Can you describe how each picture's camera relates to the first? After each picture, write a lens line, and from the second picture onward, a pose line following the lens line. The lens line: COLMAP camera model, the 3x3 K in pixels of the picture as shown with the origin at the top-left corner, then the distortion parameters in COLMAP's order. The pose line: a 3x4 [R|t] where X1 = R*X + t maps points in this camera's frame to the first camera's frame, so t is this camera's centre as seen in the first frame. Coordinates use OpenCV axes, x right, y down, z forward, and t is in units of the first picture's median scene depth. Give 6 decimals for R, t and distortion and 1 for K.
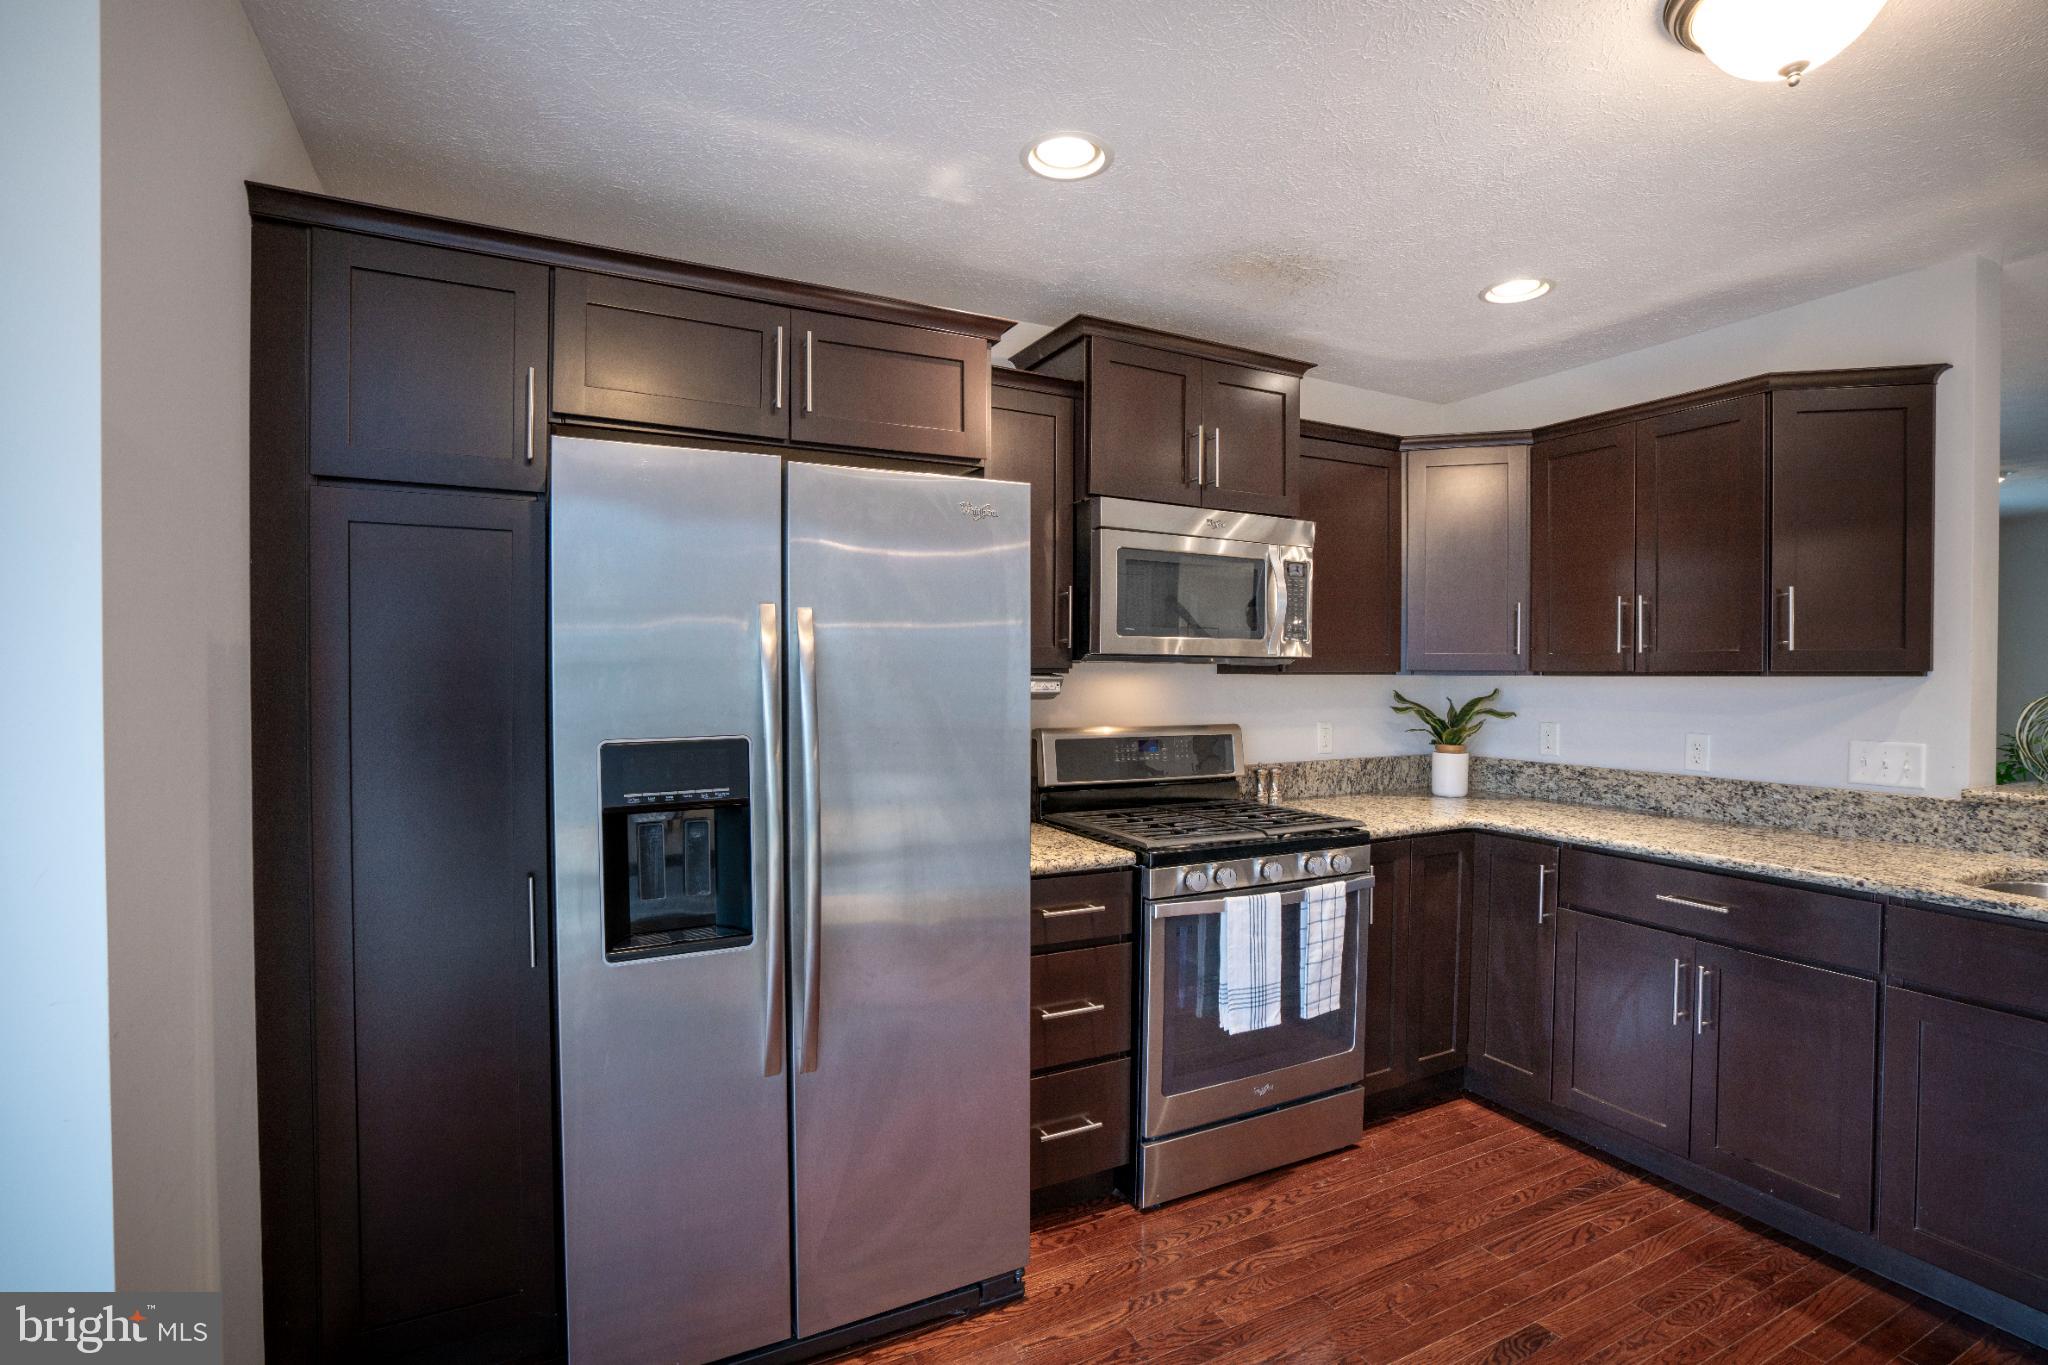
lens RADIAL K [[954.1, 0, 1029.8], [0, 954.1, 689.2], [0, 0, 1]] dist [-0.056009, 0.021074]
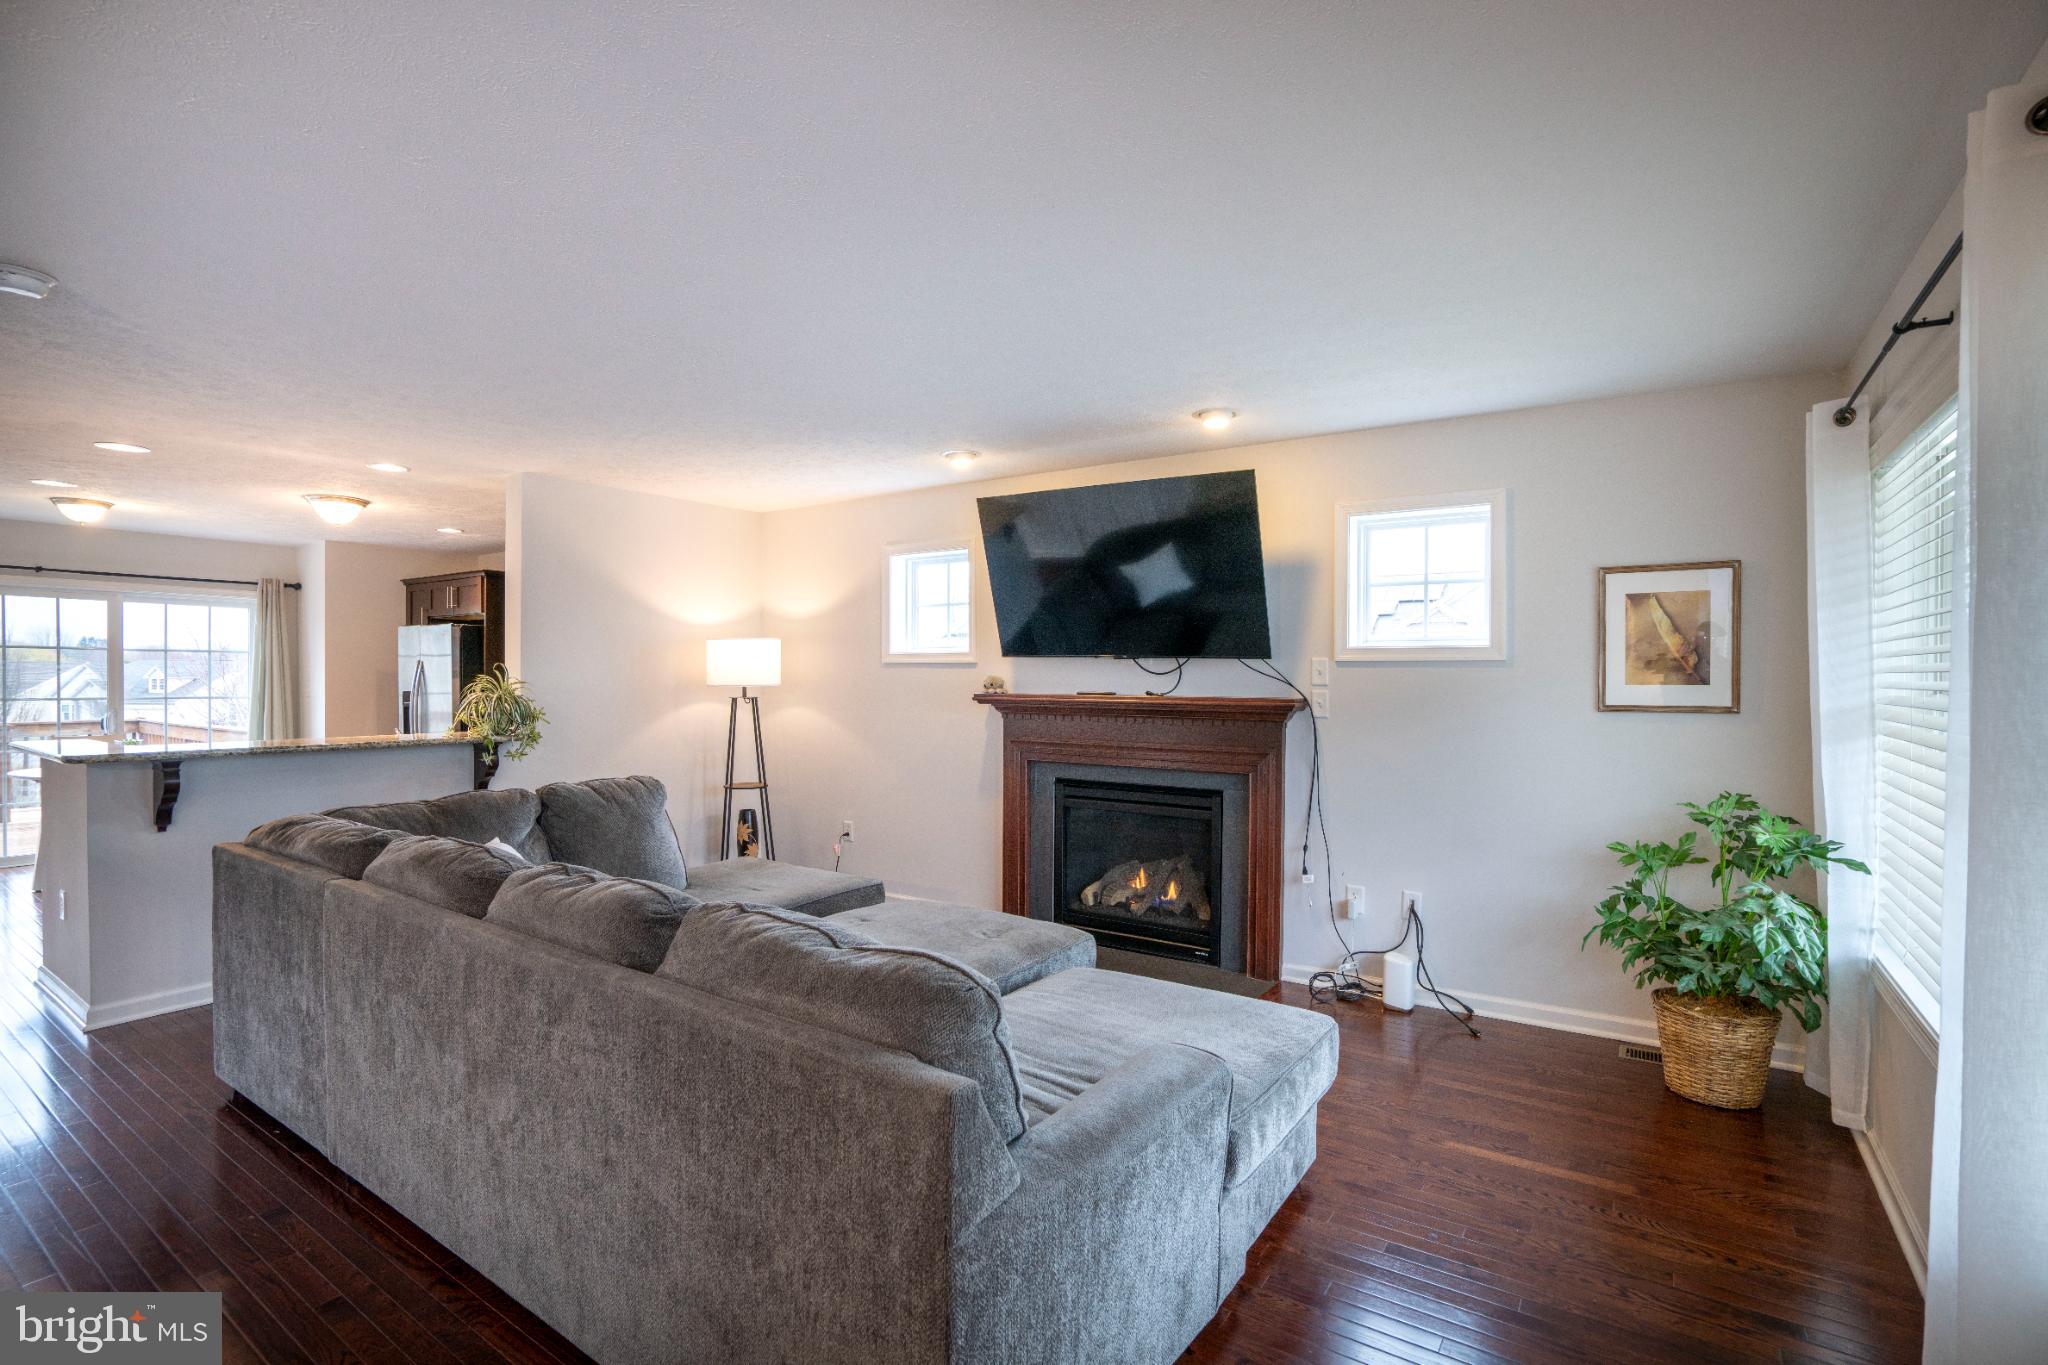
lens RADIAL K [[954.1, 0, 1020.3], [0, 954.1, 685.9], [0, 0, 1]] dist [-0.056009, 0.021074]
pose [[0.478751, 0.008593, -0.877909, 3.213966], [-0.015781, 0.999875, 0.001181, -0.014209], [0.877809, 0.013289, 0.478827, 0.929946]]
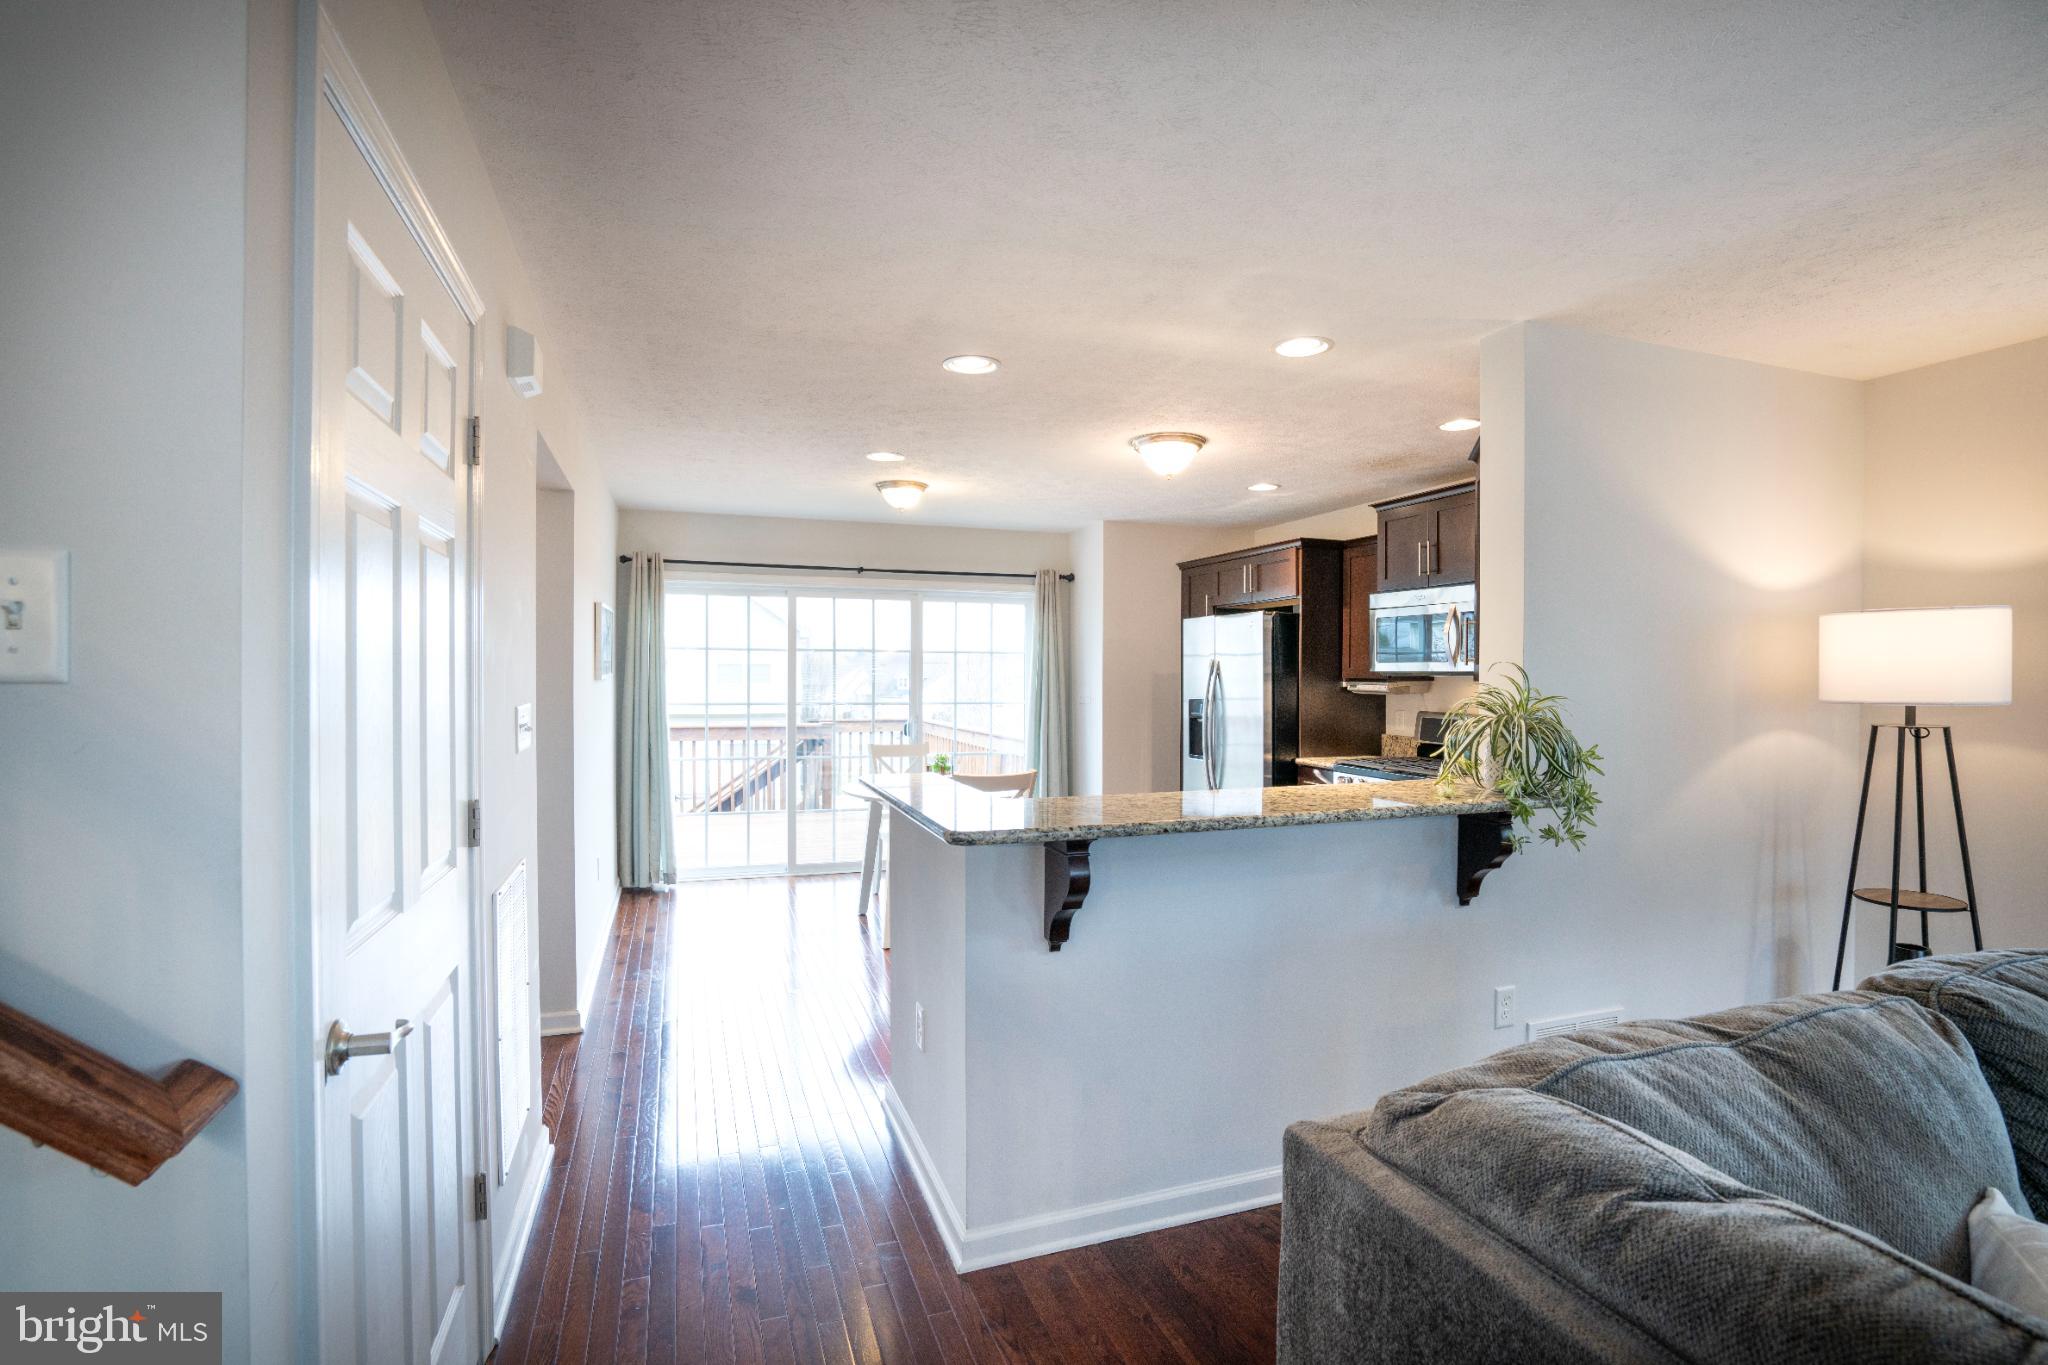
lens RADIAL K [[954.1, 0, 1011.3], [0, 954.1, 694.3], [0, 0, 1]] dist [-0.056009, 0.021074]
pose [[-0.137301, 0.017363, -0.990377, 2.160100], [-0.017954, 0.999638, 0.020014, -0.015172], [0.990367, 0.020529, -0.136939, 0.517722]]
